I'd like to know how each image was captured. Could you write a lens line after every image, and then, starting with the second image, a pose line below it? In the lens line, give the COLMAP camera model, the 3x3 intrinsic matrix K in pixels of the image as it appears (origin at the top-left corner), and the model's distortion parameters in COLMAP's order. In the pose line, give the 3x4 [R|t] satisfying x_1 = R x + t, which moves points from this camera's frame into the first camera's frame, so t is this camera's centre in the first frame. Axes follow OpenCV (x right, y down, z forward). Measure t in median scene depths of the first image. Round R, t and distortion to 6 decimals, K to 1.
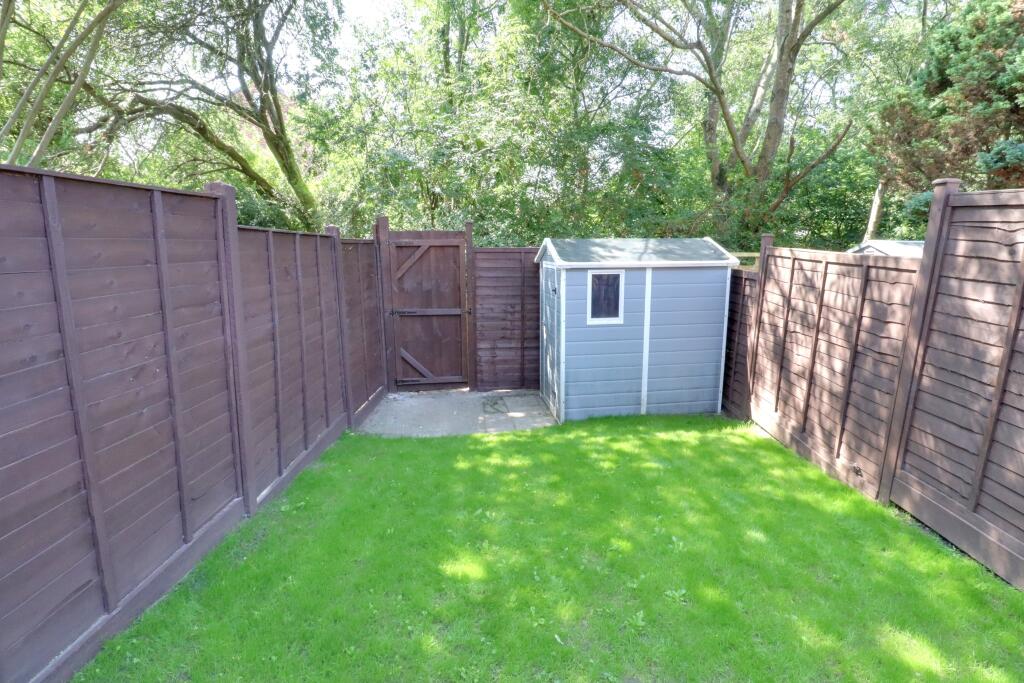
lens RADIAL K [[465.1, 0, 515.6], [0, 465.1, 335.0], [0, 0, 1]] dist [-0.000485, -0.014786]
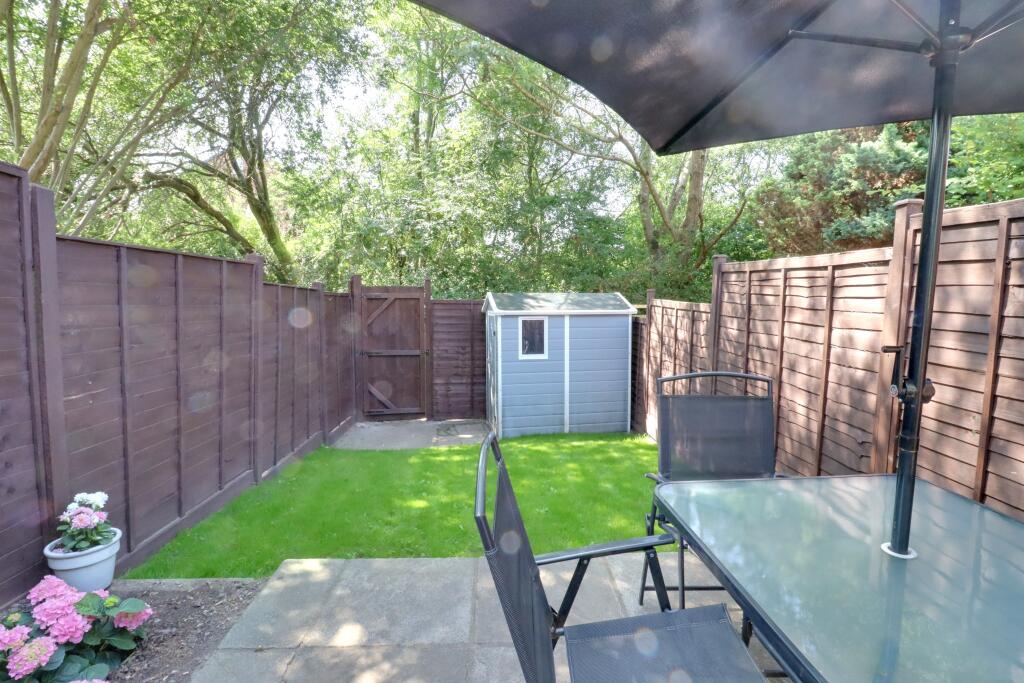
lens RADIAL K [[474.5, 0, 513.1], [0, 474.5, 333.3], [0, 0, 1]] dist [-0.023312, -0.000609]
pose [[0.998484, -0.000392, 0.055048, 0.052916], [0.007165, 0.992394, -0.122890, 0.051257], [-0.054582, 0.123099, 0.990892, -0.222586]]
